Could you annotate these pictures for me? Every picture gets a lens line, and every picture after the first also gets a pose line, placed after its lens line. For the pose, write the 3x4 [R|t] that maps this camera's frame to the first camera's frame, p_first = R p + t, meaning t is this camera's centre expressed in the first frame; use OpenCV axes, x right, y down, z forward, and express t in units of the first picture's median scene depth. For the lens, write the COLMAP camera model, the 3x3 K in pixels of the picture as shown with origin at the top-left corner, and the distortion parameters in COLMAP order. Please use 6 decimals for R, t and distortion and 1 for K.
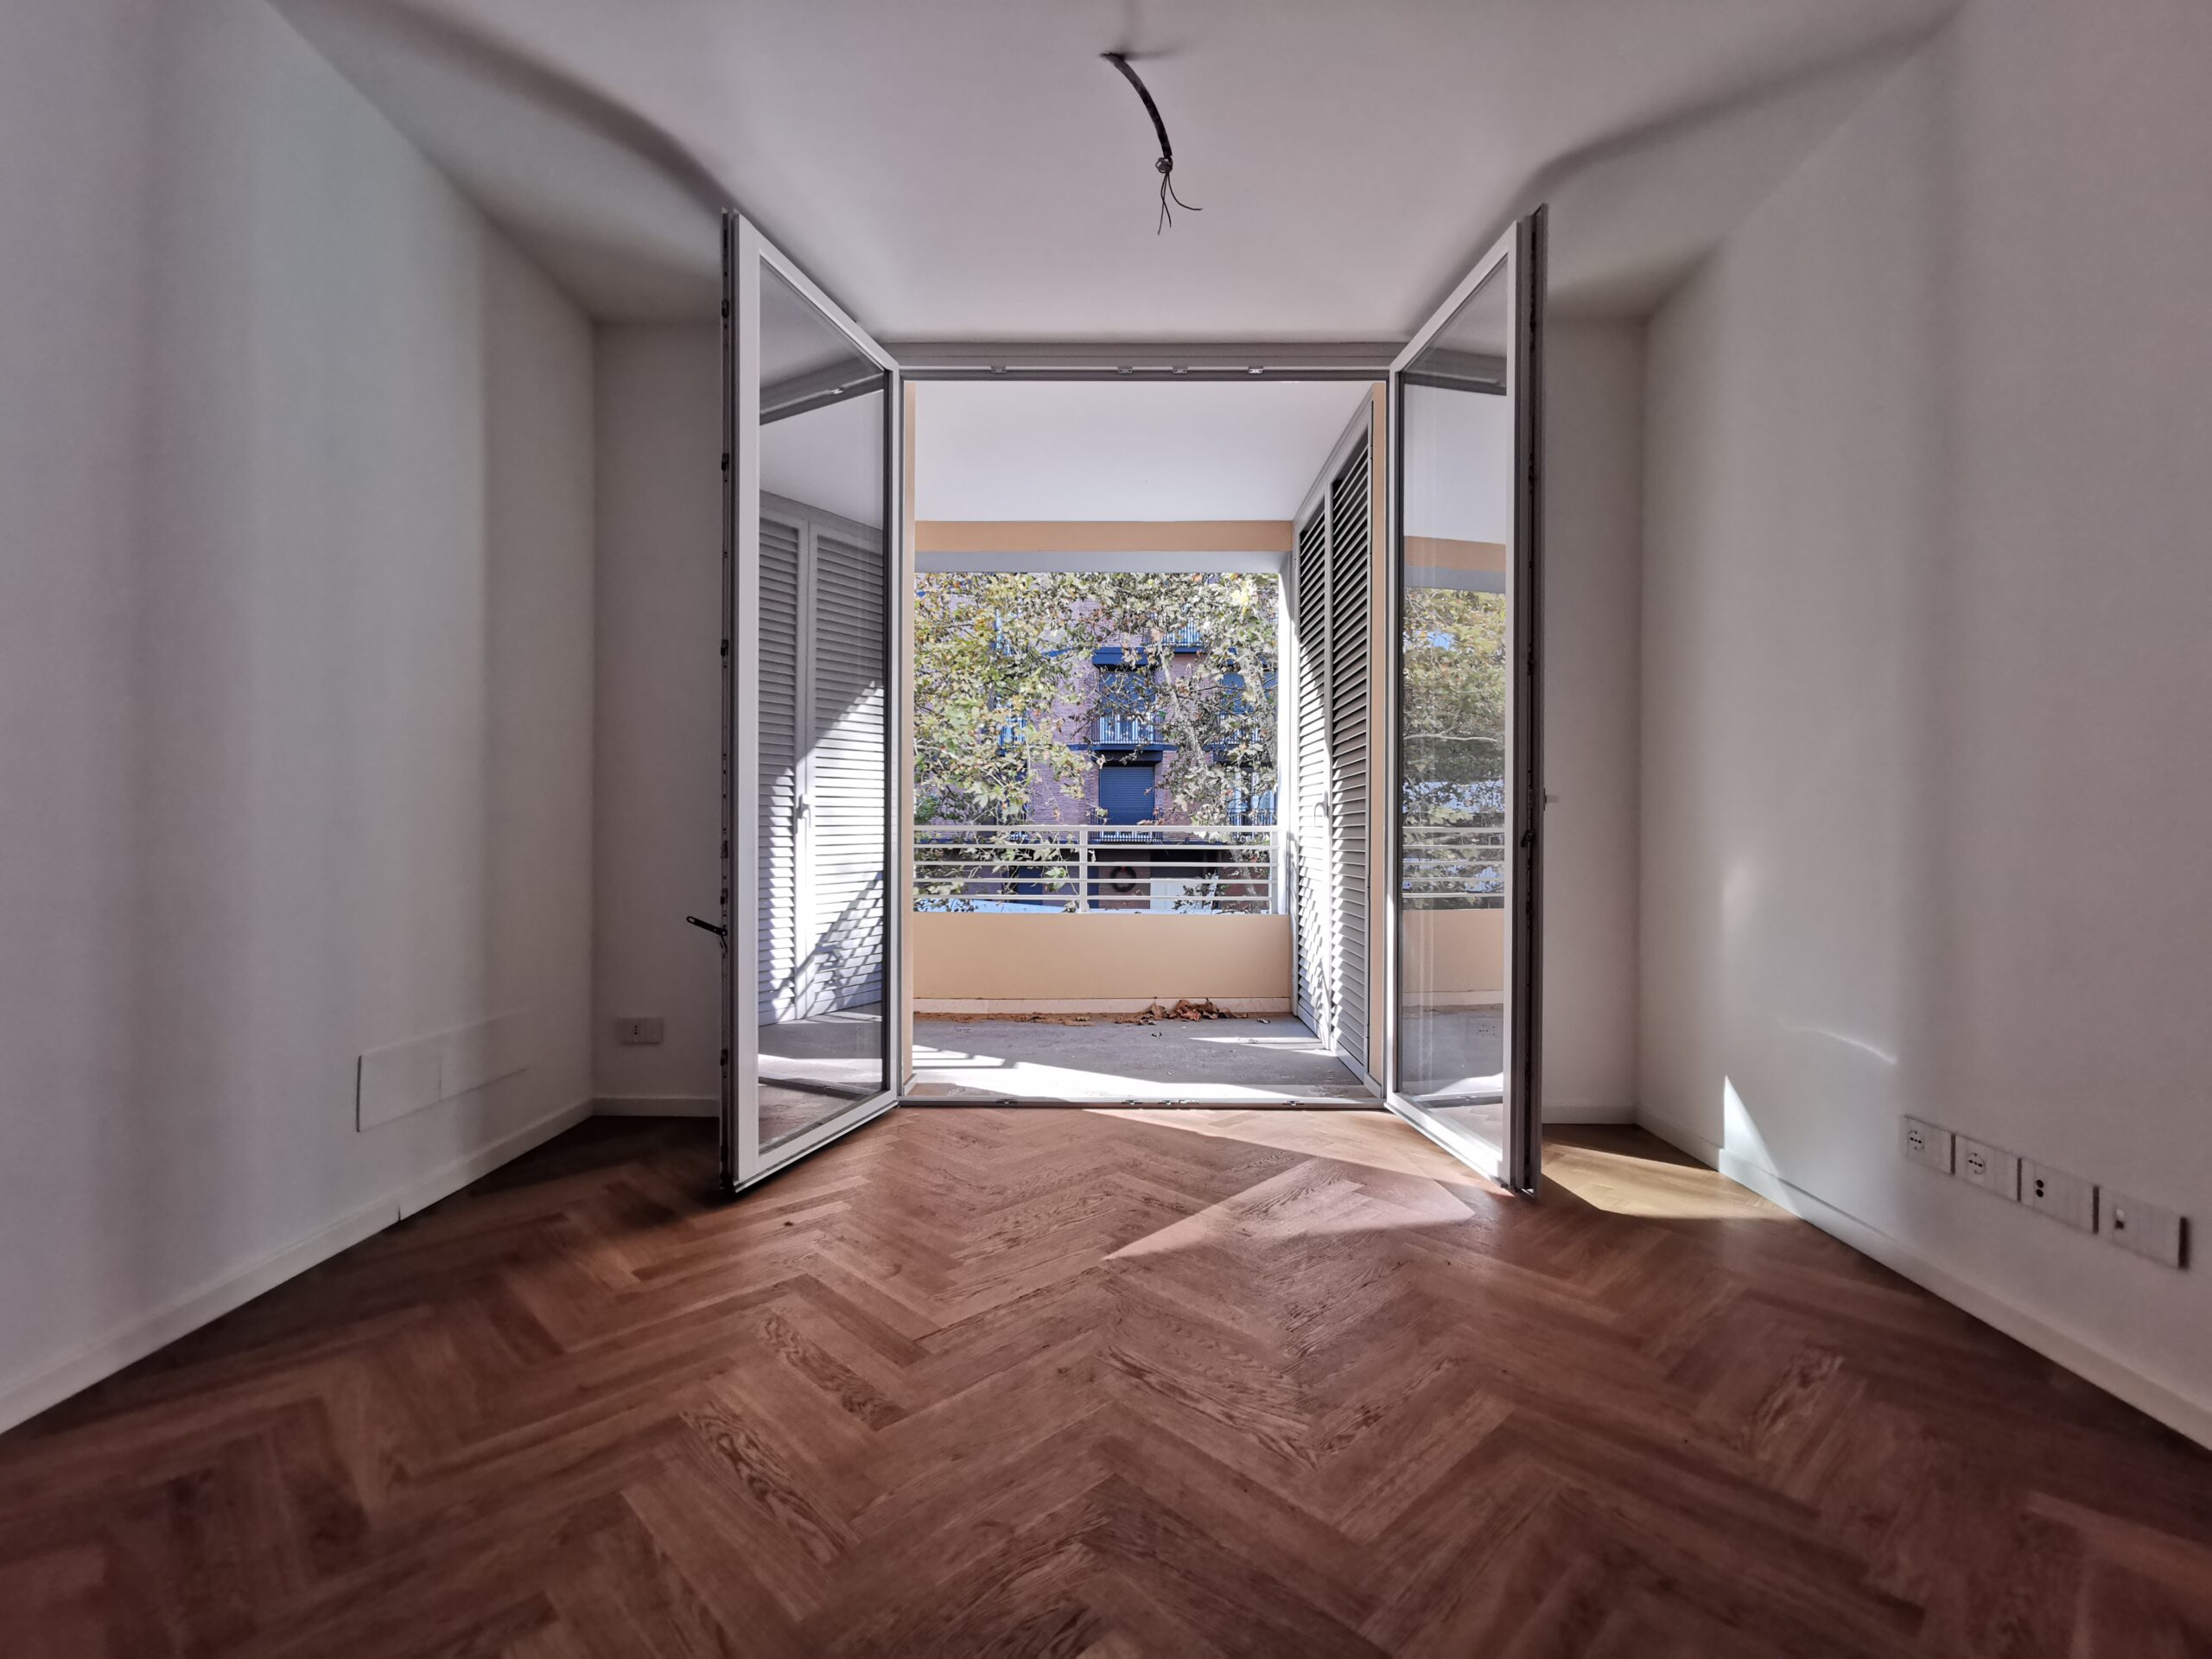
lens RADIAL K [[1021.2, 0, 1110.2], [0, 1021.2, 831.5], [0, 0, 1]] dist [0.013243, -0.006185]
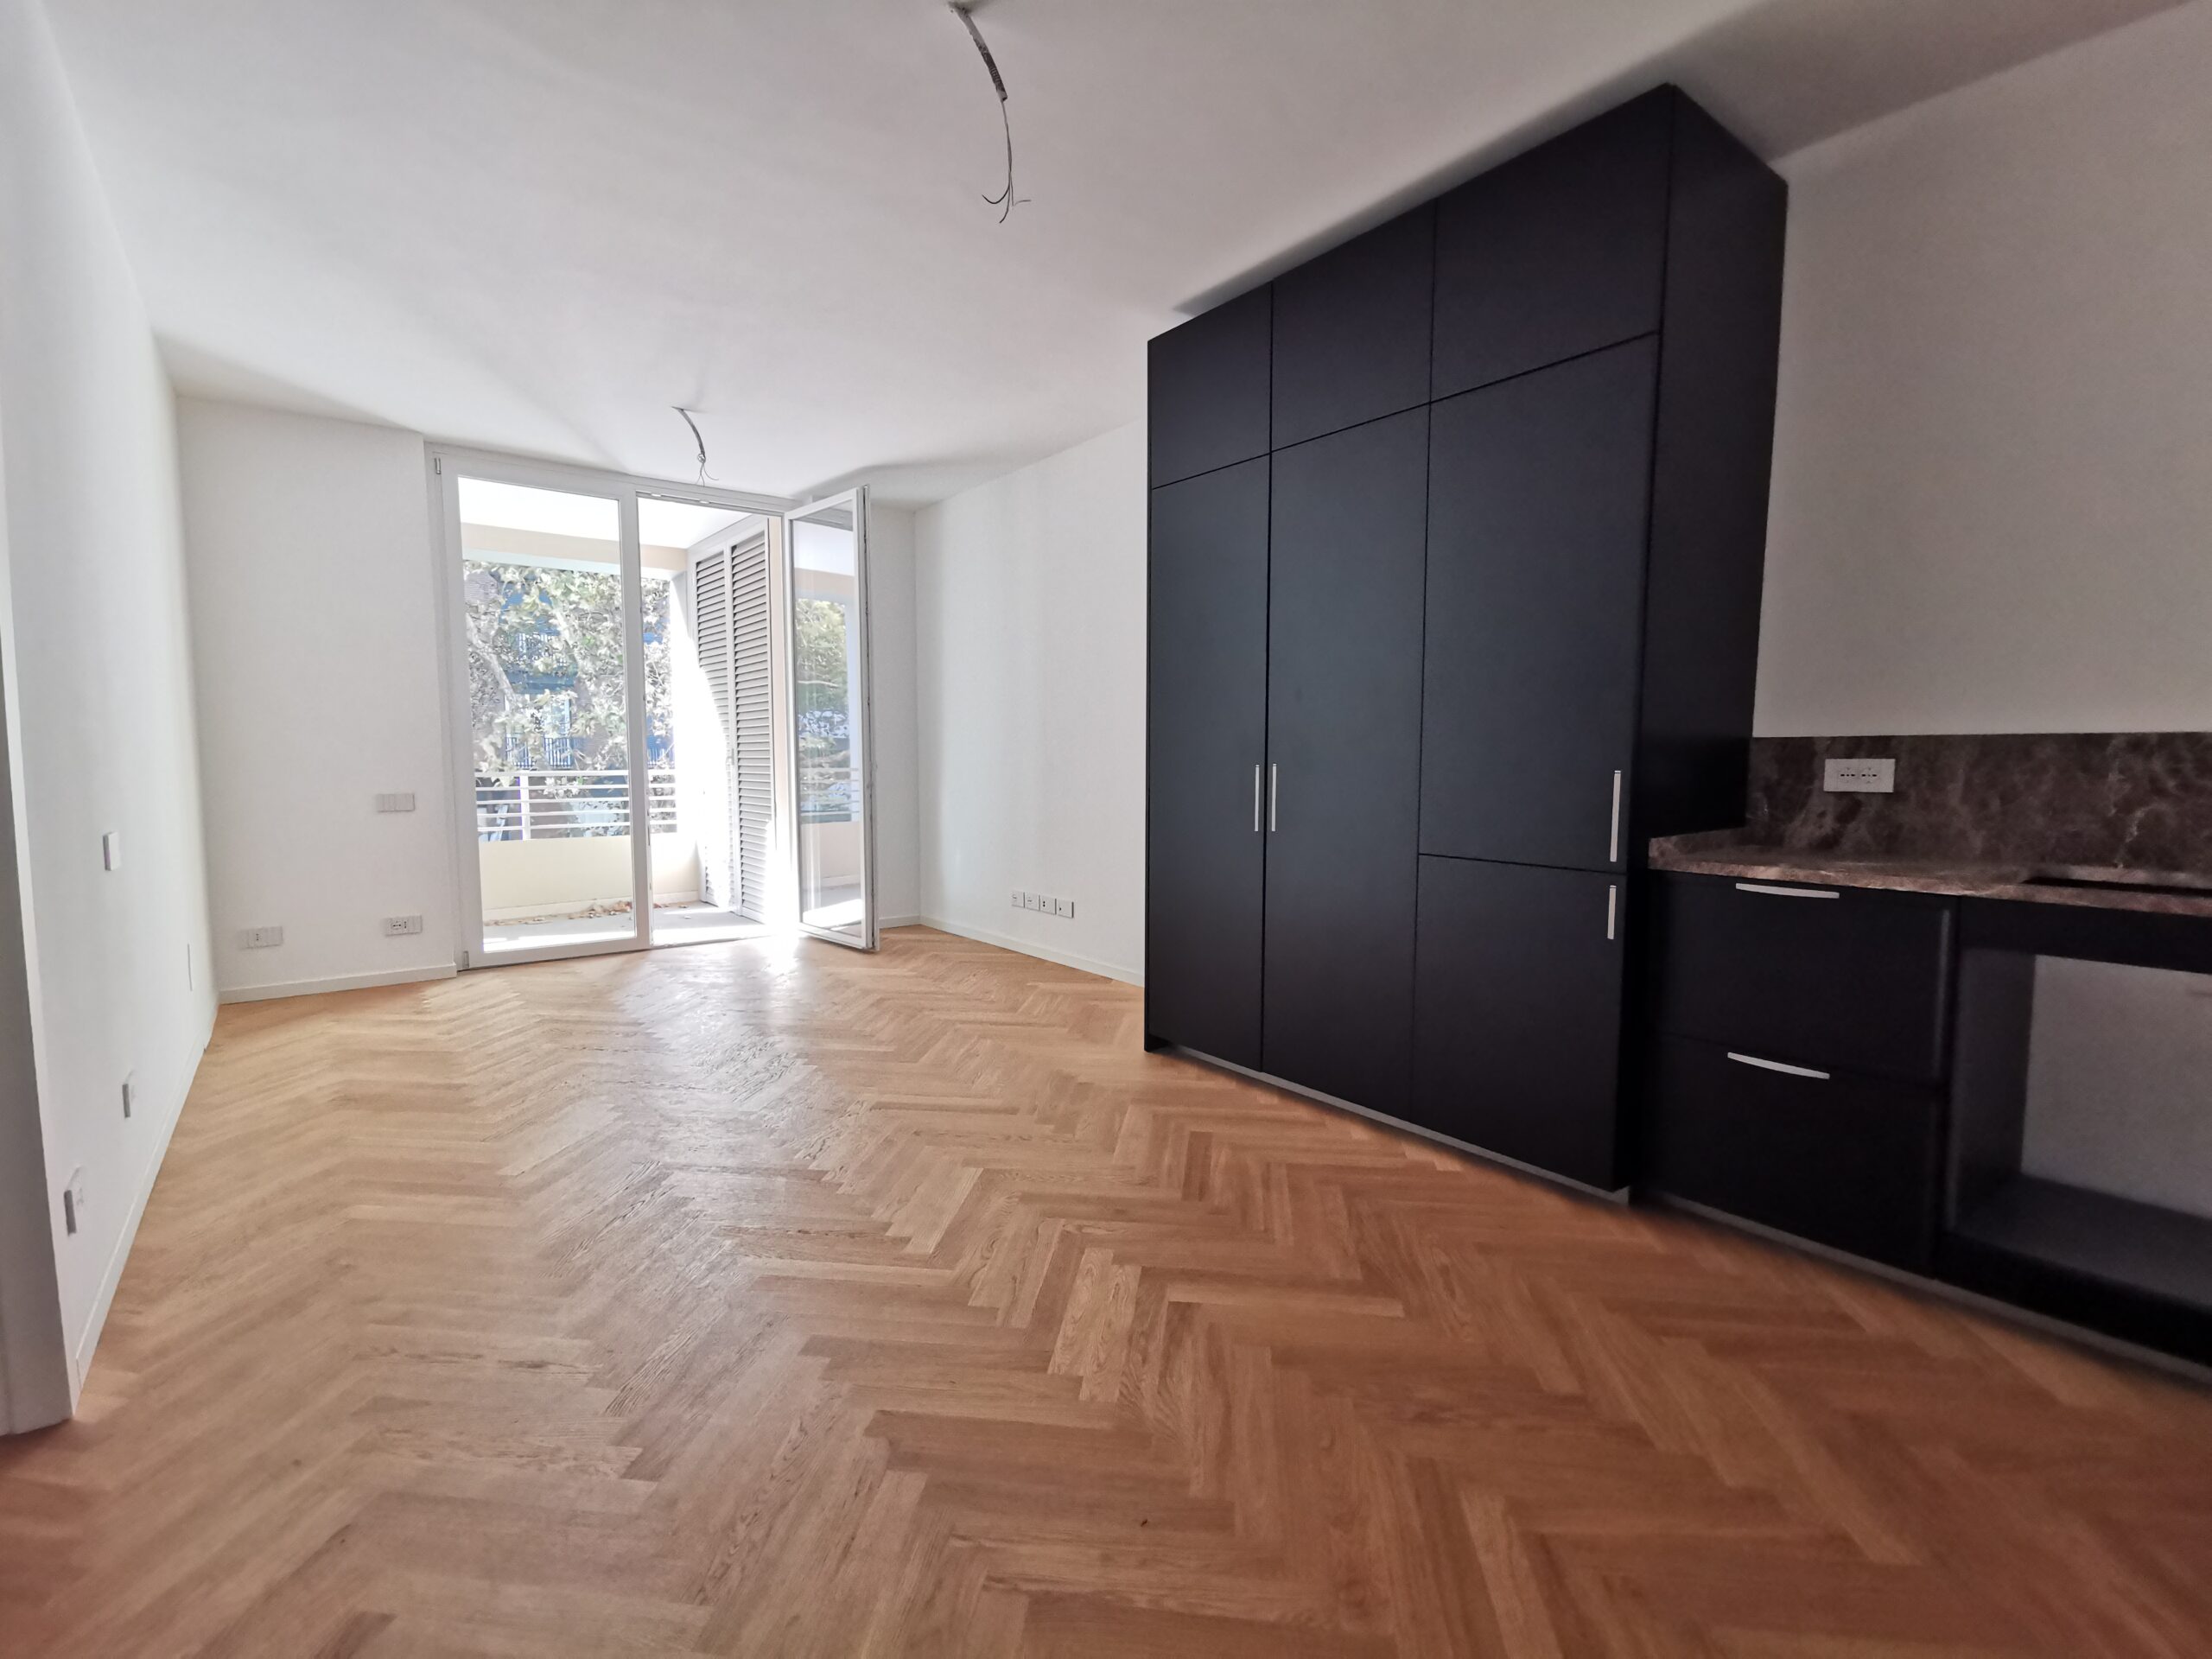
lens RADIAL K [[1021.2, 0, 1110.3], [0, 1021.2, 840.6], [0, 0, 1]] dist [0.013243, -0.006185]
pose [[0.784652, -0.055969, 0.617404, -0.604041], [0.001909, 0.996130, 0.087876, -0.075418], [-0.619933, -0.067773, 0.781722, -1.127878]]
